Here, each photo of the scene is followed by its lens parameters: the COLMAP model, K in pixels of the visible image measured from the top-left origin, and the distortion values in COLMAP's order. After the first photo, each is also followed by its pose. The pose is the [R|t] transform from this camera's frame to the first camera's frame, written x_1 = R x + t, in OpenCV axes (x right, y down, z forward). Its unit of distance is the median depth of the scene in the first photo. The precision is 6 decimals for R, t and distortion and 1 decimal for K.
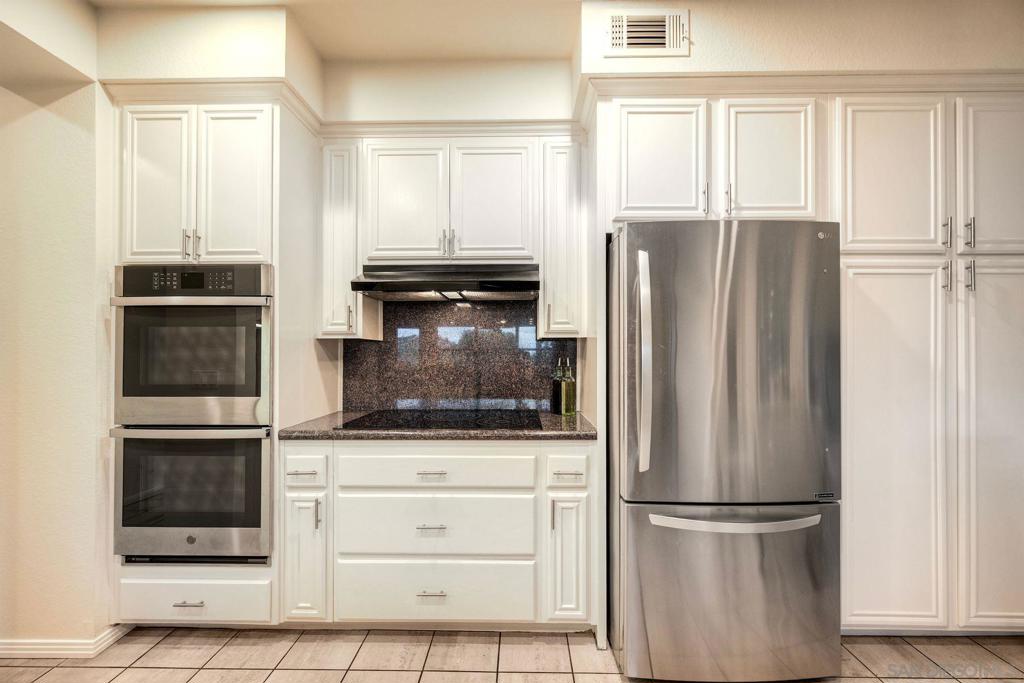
lens RADIAL K [[399.4, 0, 509.3], [0, 399.4, 349.2], [0, 0, 1]] dist [-0.002110, 0.000514]
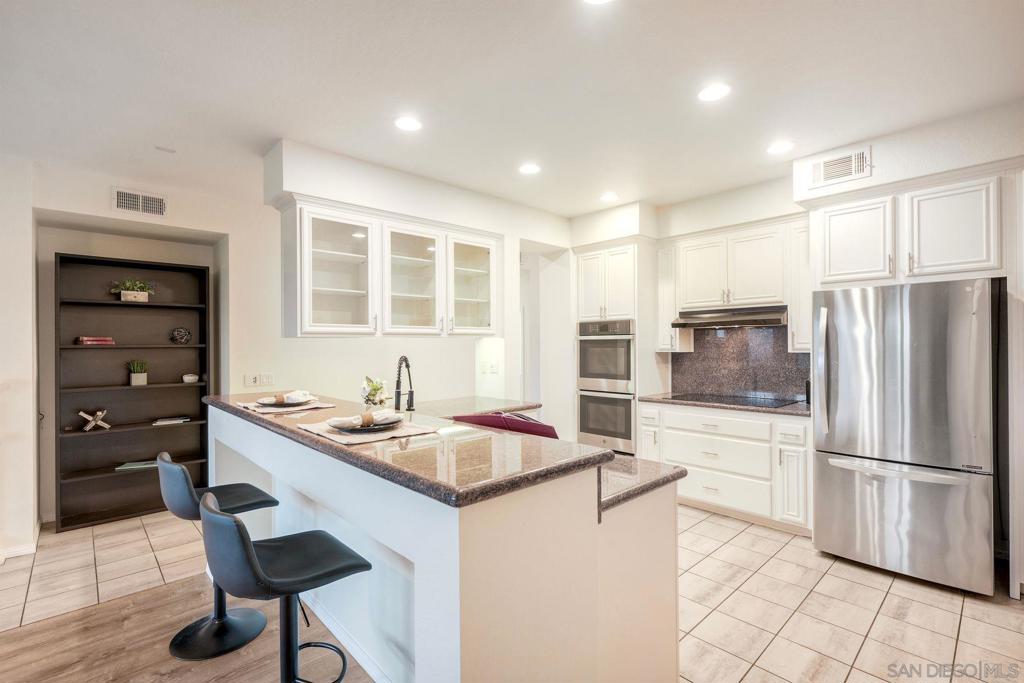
lens RADIAL K [[457.7, 0, 513.2], [0, 457.7, 342.8], [0, 0, 1]] dist [0.004730, -0.000945]
pose [[0.697543, -0.007680, -0.716502, 0.721117], [0.010703, 0.999943, -0.000298, -0.092390], [0.716463, -0.007461, 0.697585, -1.199493]]
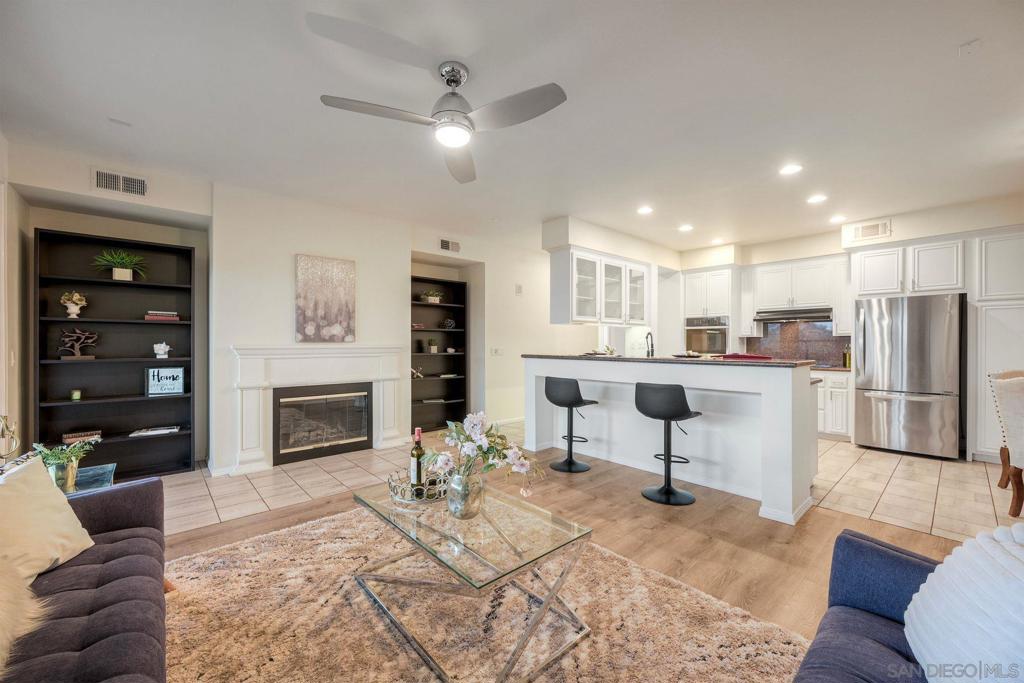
lens RADIAL K [[399.4, 0, 509.9], [0, 399.4, 343.1], [0, 0, 1]] dist [-0.002110, 0.000514]
pose [[0.677260, 0.001352, -0.735743, 0.670251], [0.001299, 0.999995, 0.003033, 0.007719], [0.735743, -0.003010, 0.677255, -2.759964]]
